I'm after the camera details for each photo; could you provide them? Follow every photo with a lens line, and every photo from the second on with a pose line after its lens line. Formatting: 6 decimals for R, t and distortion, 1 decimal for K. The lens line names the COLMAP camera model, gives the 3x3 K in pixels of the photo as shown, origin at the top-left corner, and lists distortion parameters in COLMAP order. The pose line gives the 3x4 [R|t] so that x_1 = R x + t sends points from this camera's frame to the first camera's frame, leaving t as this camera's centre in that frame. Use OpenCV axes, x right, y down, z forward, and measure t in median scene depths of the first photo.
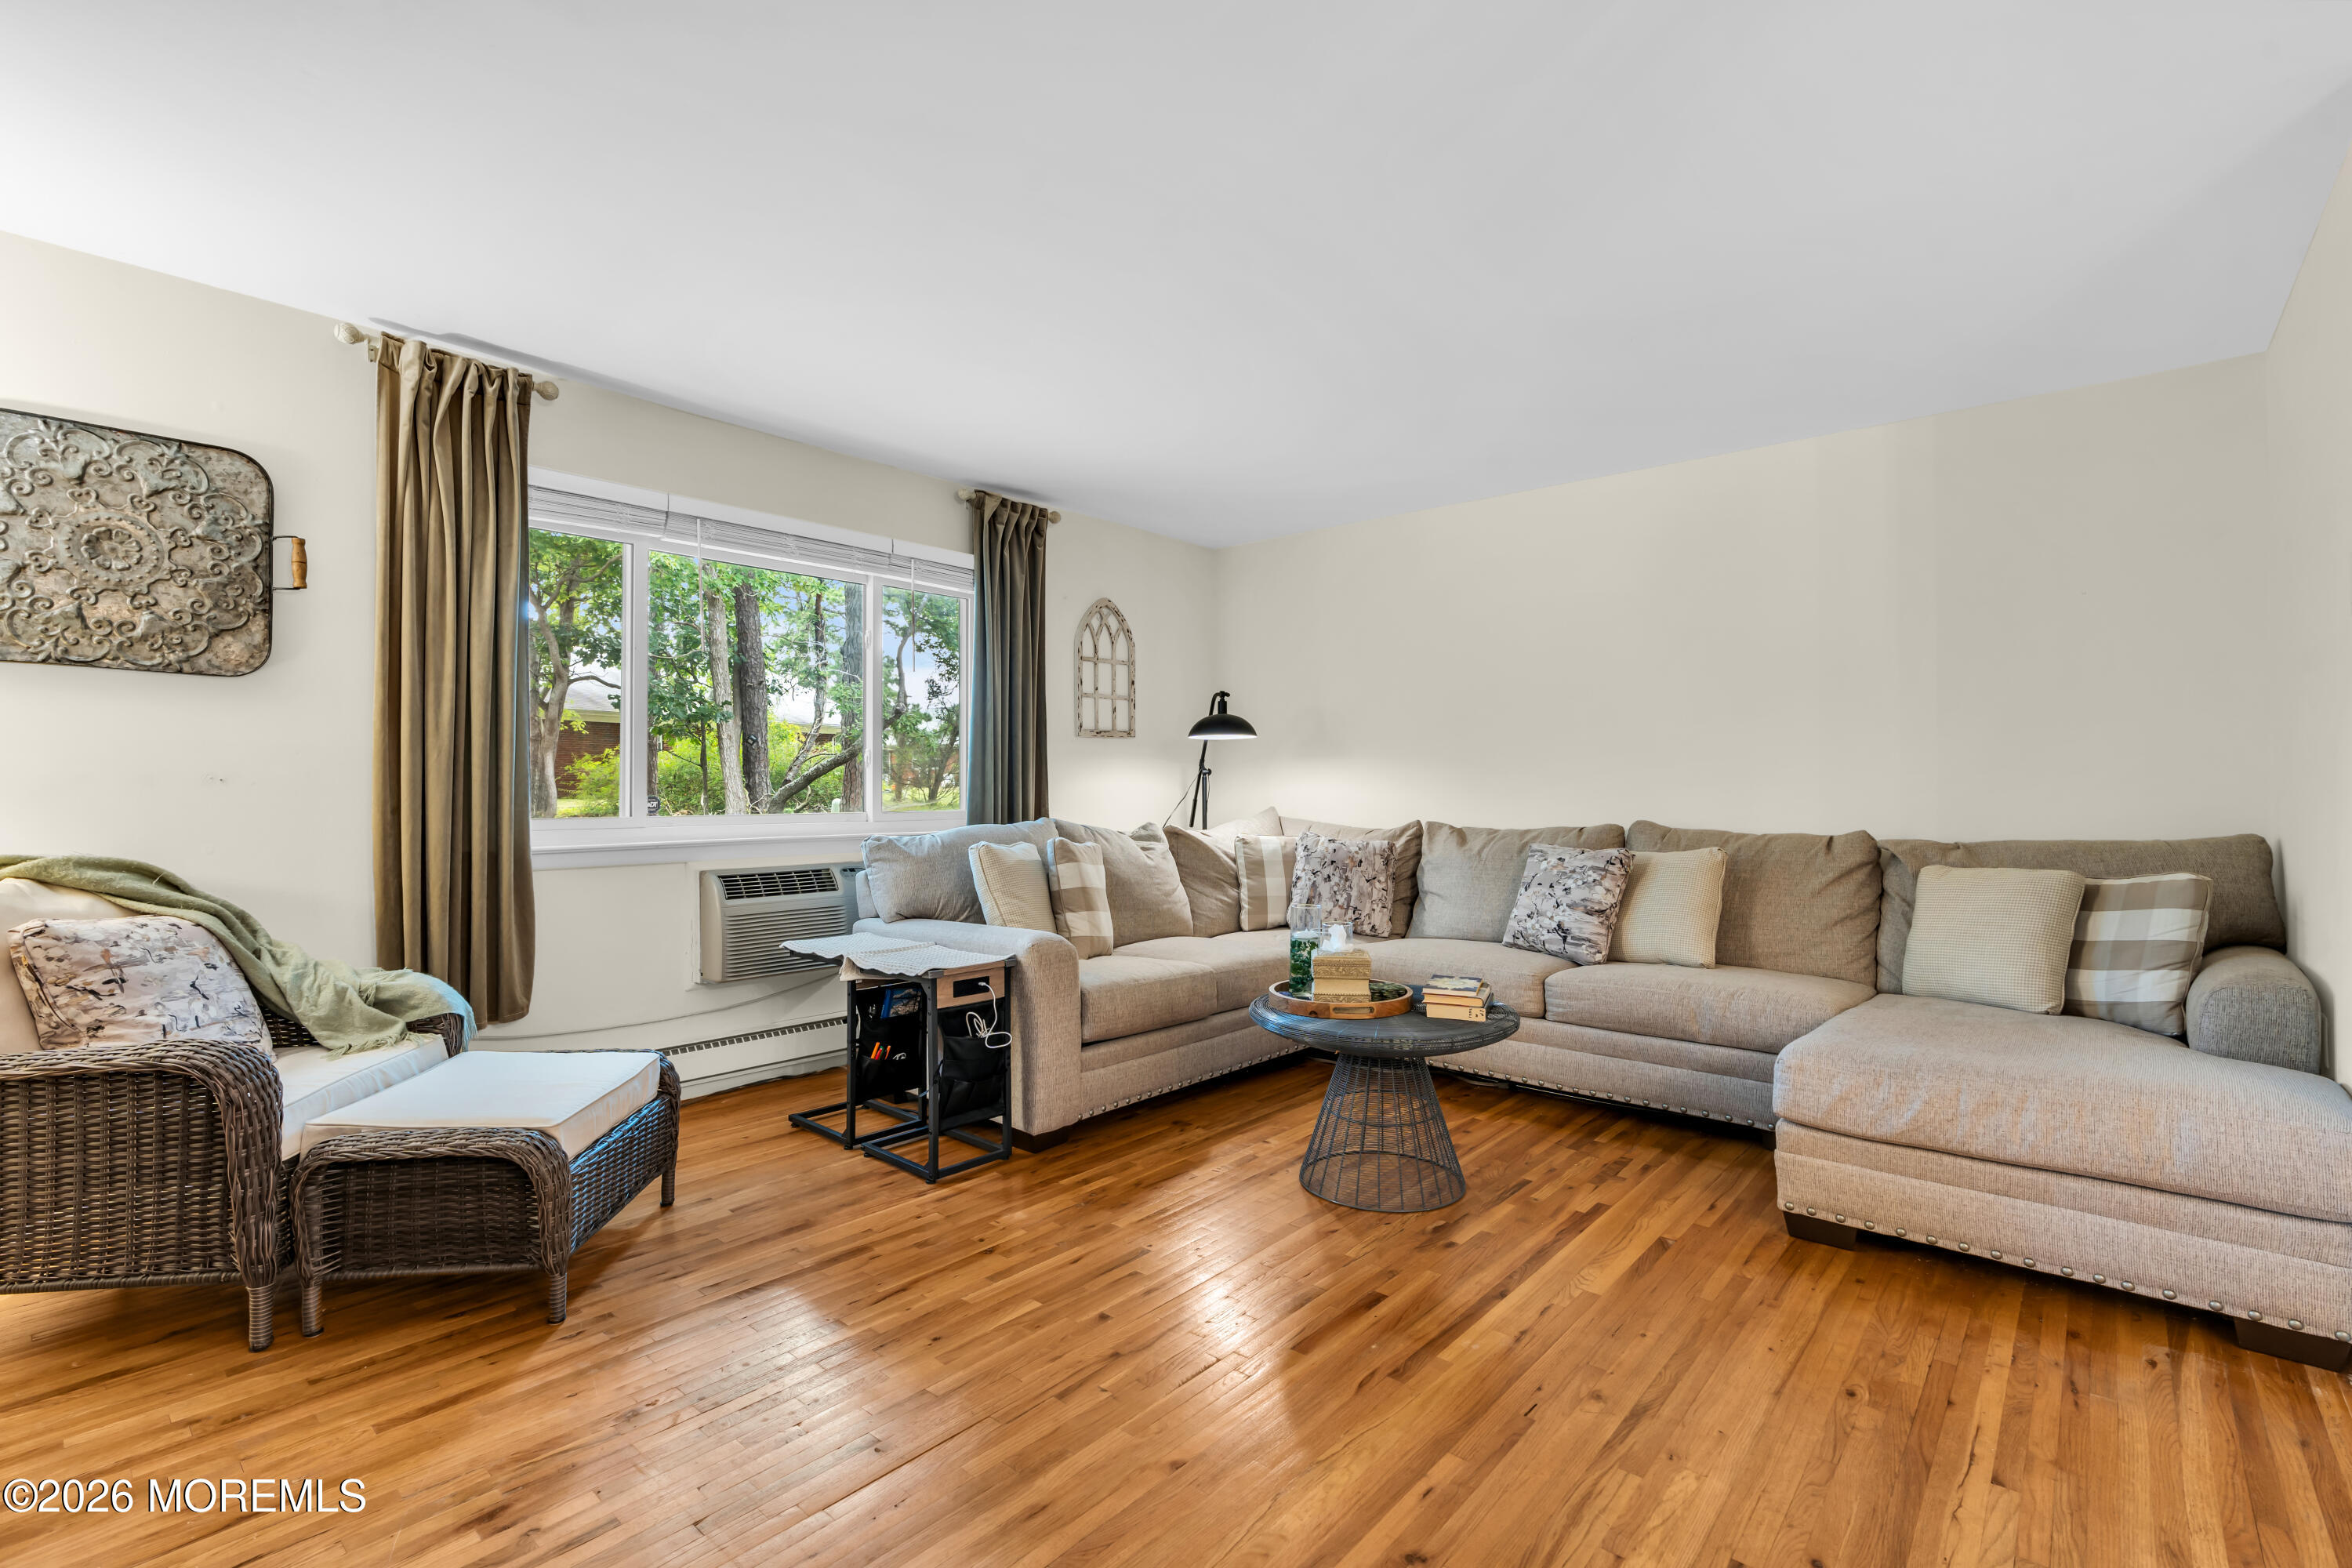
lens RADIAL K [[1059.9, 0, 1189.9], [0, 1059.9, 772.7], [0, 0, 1]] dist [-0.001300, 0.000121]
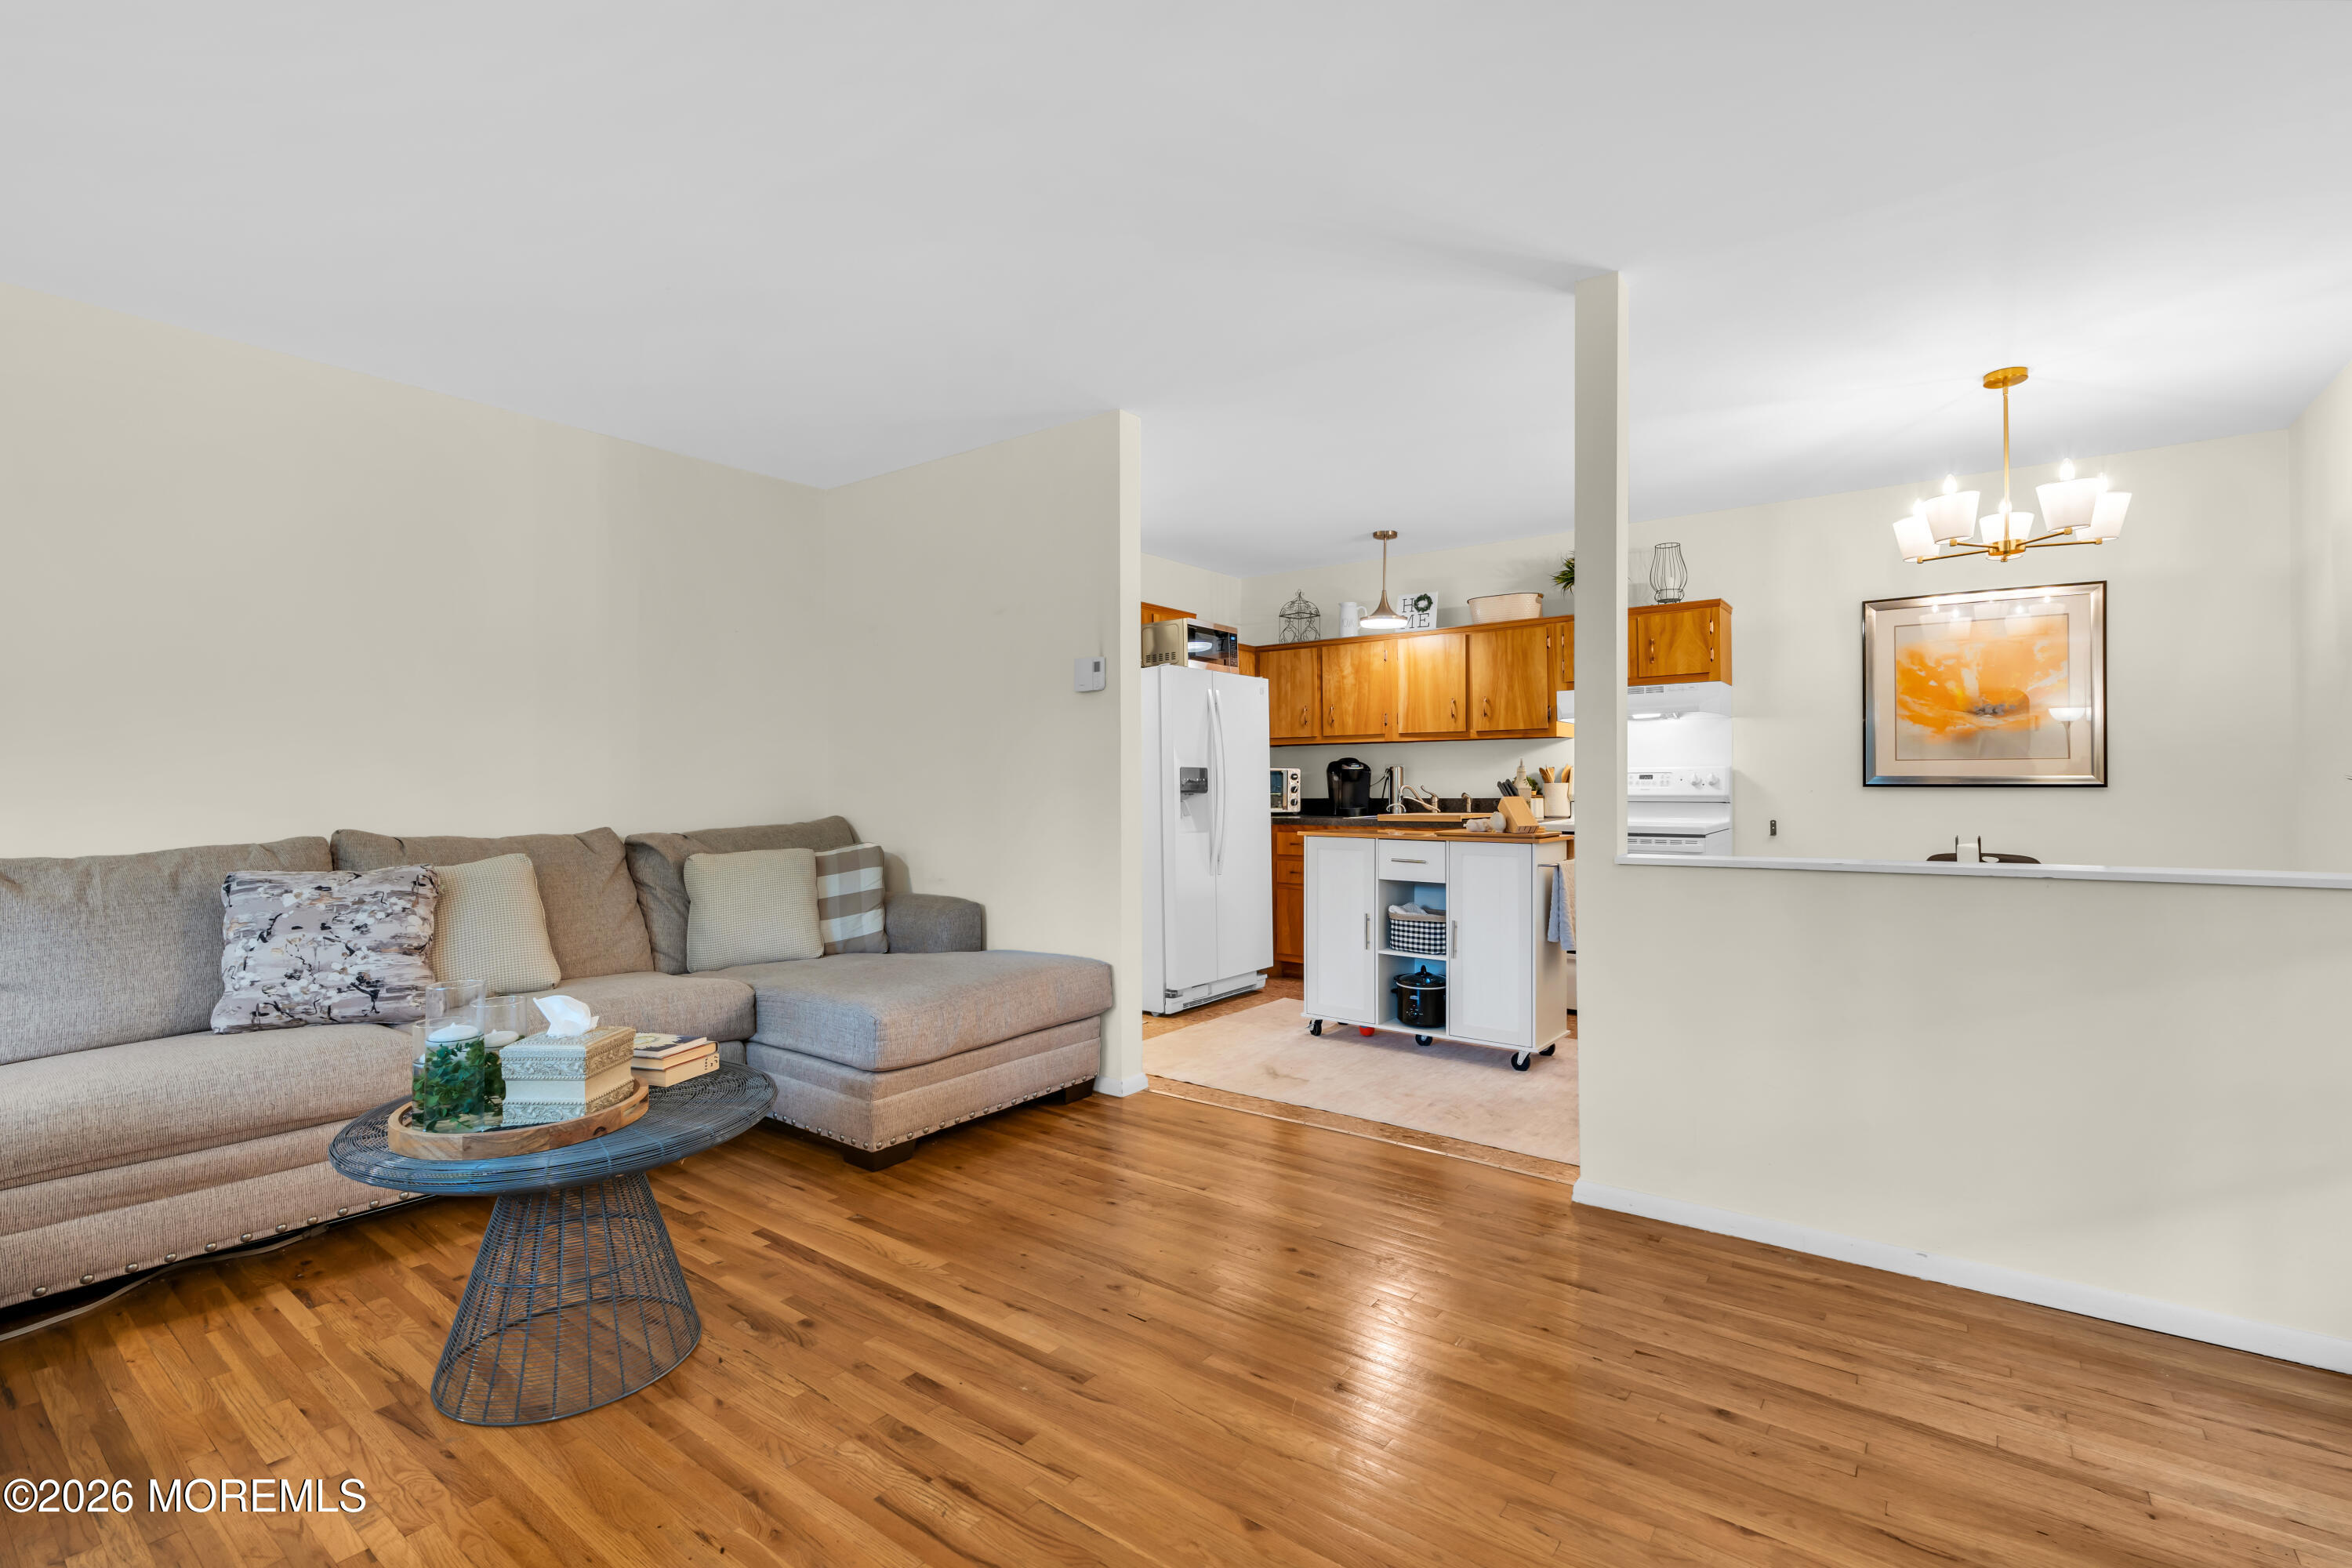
lens RADIAL K [[1054.3, 0, 1186.0], [0, 1054.3, 778.0], [0, 0, 1]] dist [-0.003991, 0.000615]
pose [[-0.072277, 0.004691, 0.997374, -0.483014], [-0.011684, 0.999916, -0.005550, 0.006992], [-0.997316, -0.012055, -0.072216, 0.594144]]
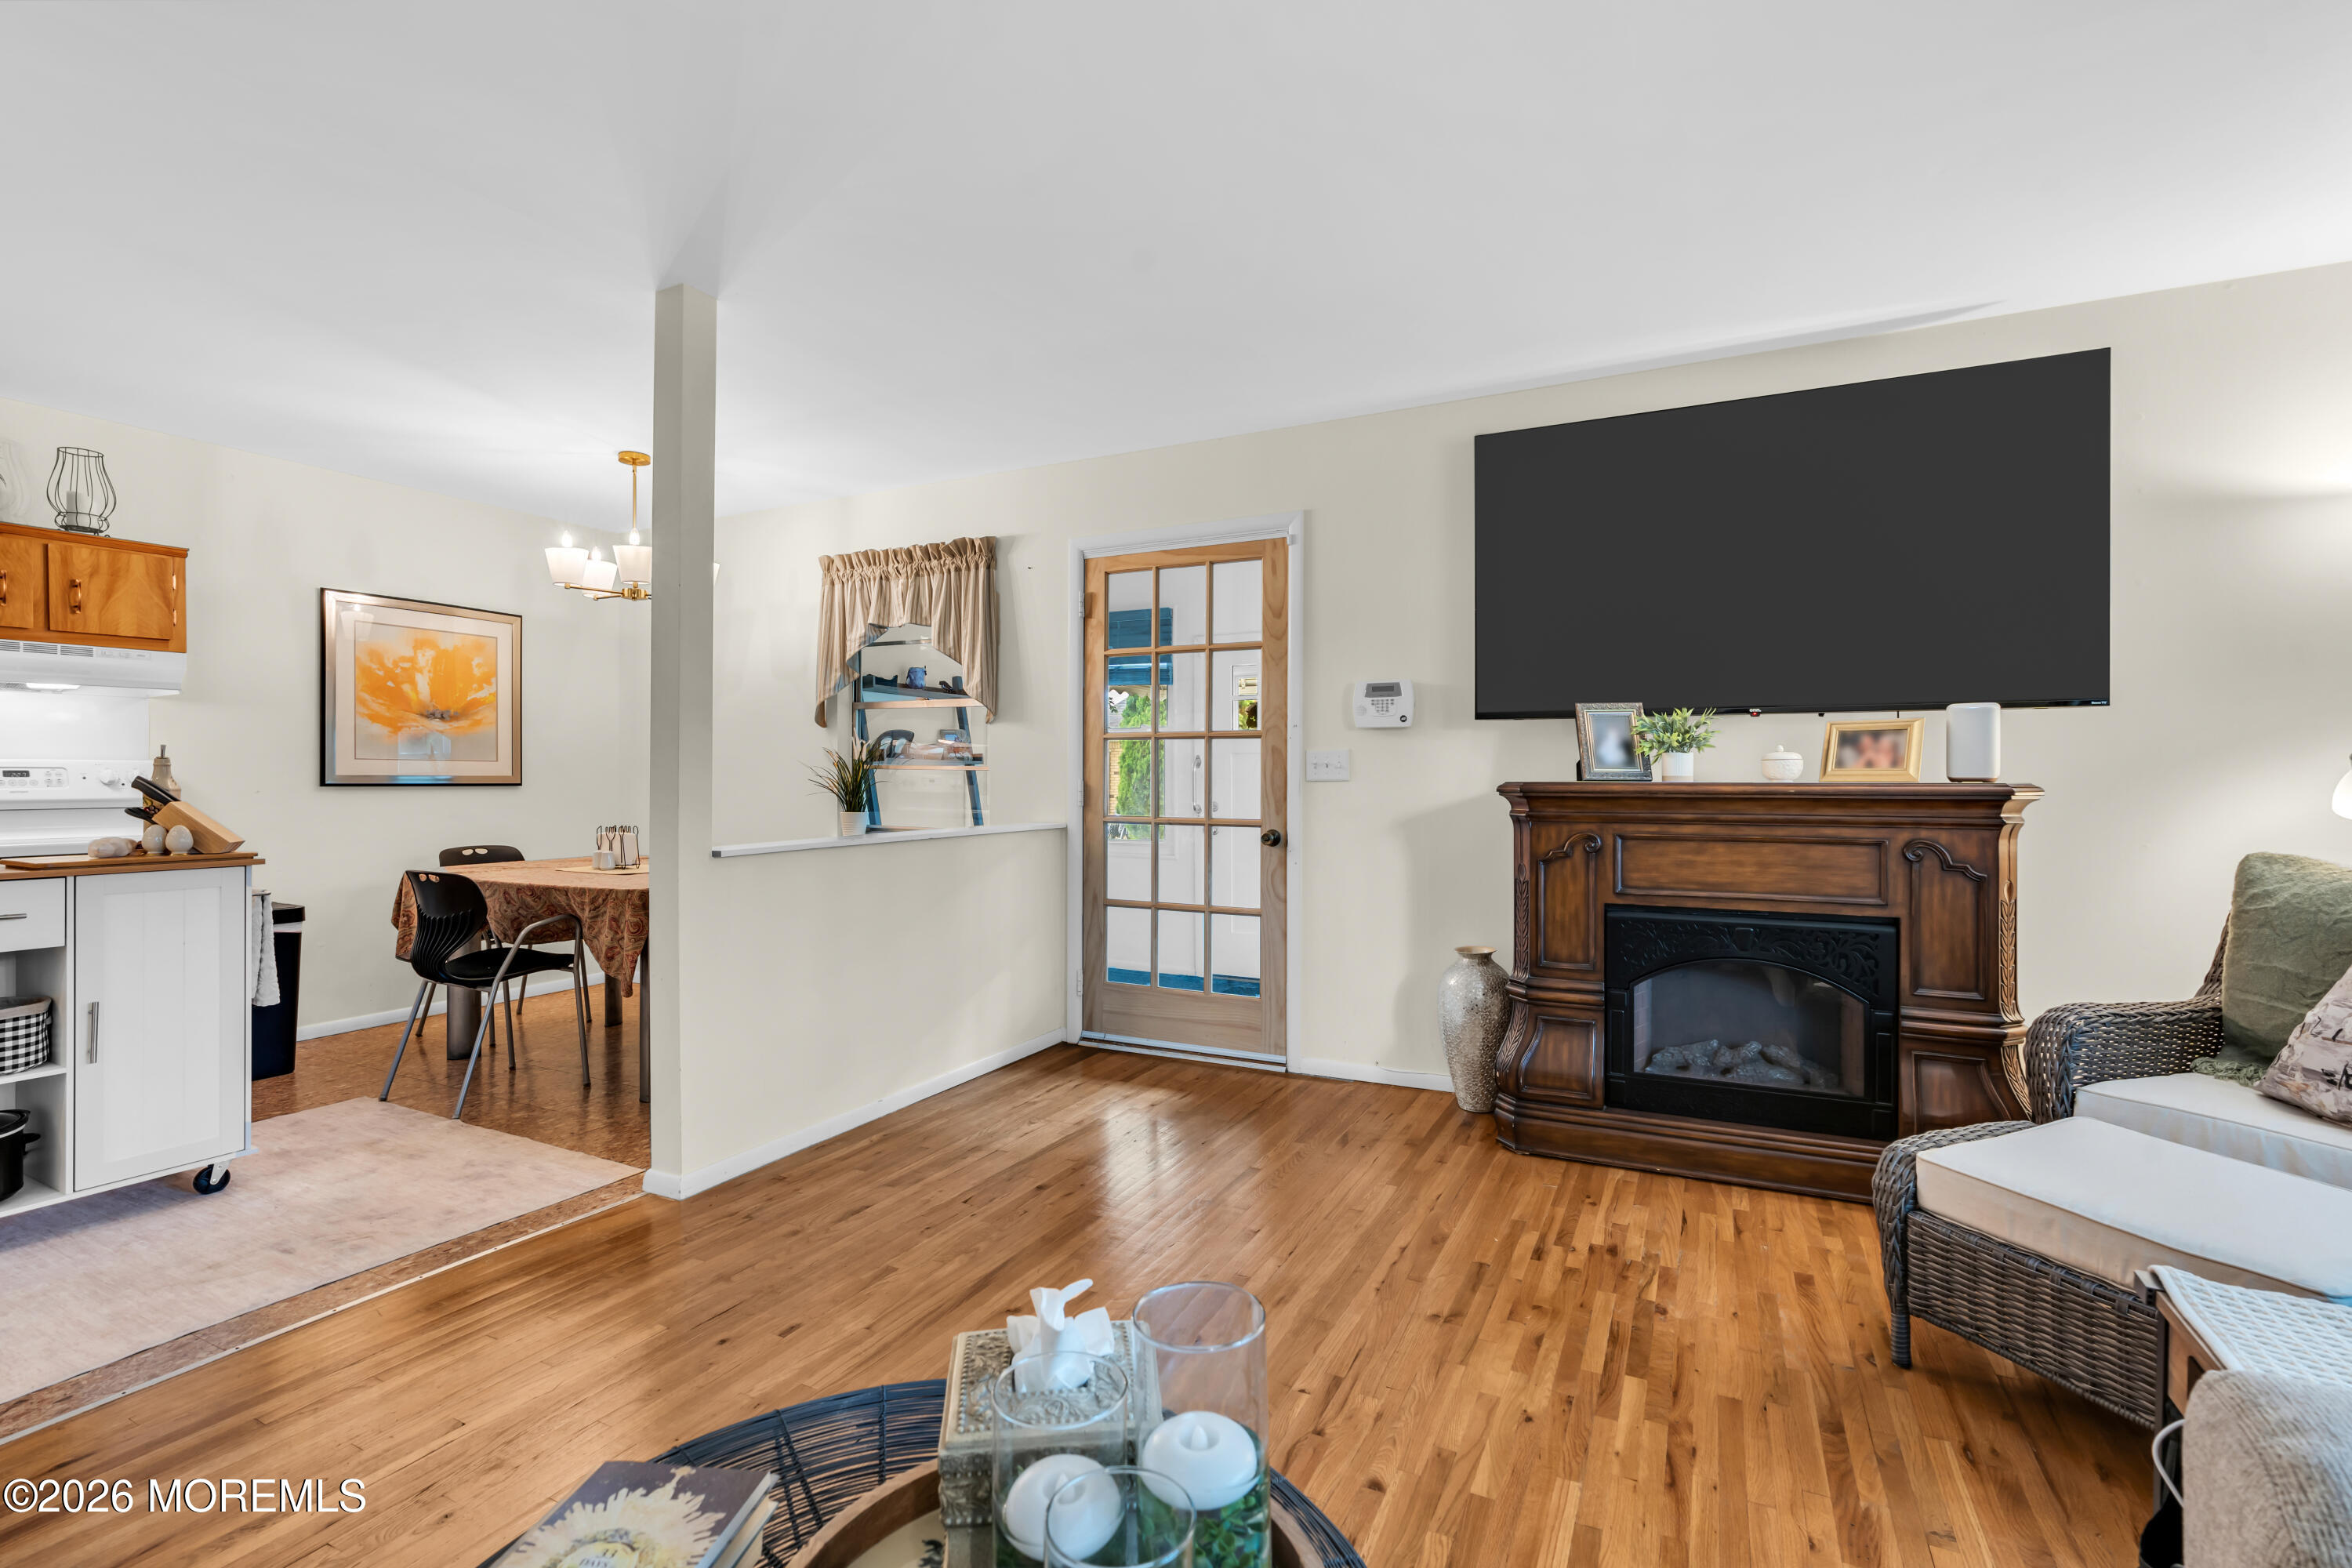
lens RADIAL K [[1054.3, 0, 1186.0], [0, 1054.3, 778.0], [0, 0, 1]] dist [-0.003991, 0.000615]
pose [[-0.969257, -0.000161, -0.246049, 0.156748], [0.003957, 0.999860, -0.016242, 0.015631], [0.246017, -0.016717, -0.969121, 1.144340]]
